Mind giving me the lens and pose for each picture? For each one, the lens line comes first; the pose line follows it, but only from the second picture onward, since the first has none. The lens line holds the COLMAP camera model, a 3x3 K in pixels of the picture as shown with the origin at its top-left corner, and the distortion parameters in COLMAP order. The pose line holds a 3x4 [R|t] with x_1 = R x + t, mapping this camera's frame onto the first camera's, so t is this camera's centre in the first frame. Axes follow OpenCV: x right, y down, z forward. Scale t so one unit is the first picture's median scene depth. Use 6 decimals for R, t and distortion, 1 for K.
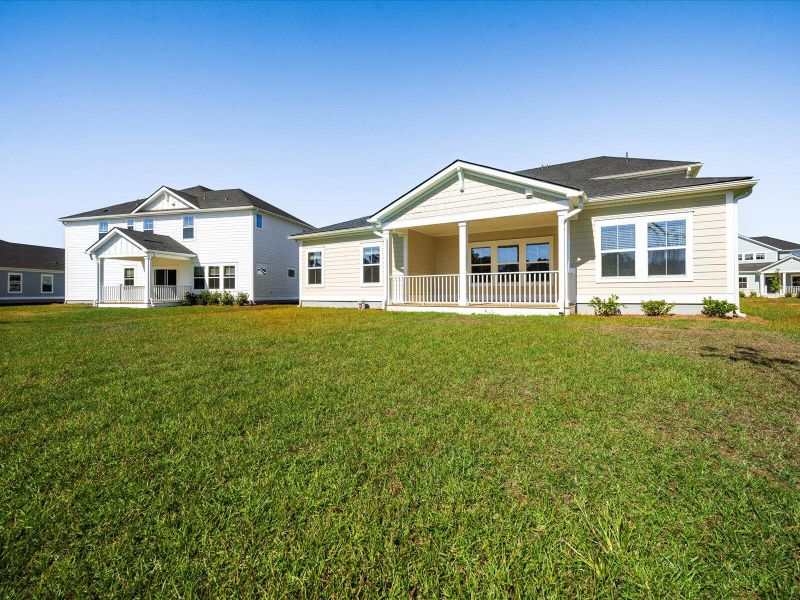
lens RADIAL K [[370.3, 0, 400.0], [0, 370.3, 300.0], [0, 0, 1]] dist [-0.014140, -0.000212]
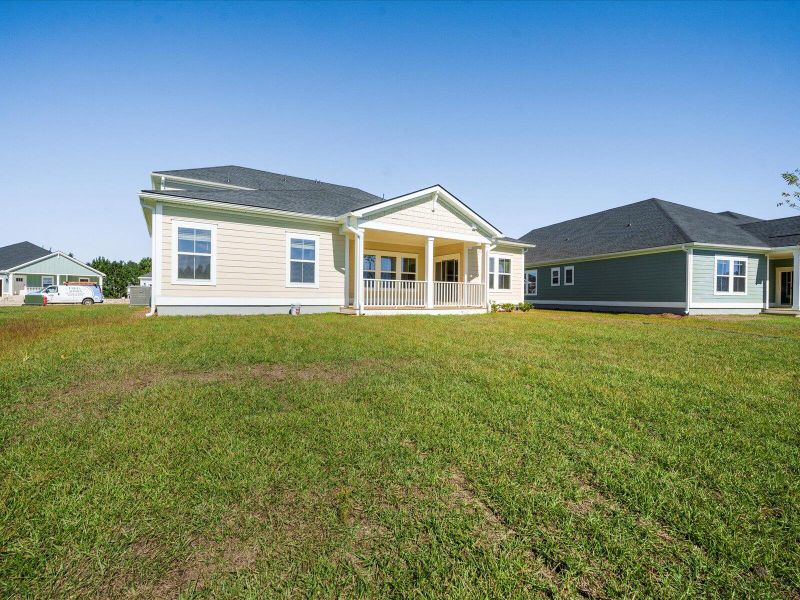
lens RADIAL K [[363.1, 0, 401.0], [0, 363.1, 303.5], [0, 0, 1]] dist [-0.003046, -0.000624]
pose [[0.431417, -0.005329, 0.902137, -0.873288], [0.001134, 0.999985, 0.005365, -0.005940], [-0.902152, -0.001291, 0.431416, 0.561184]]
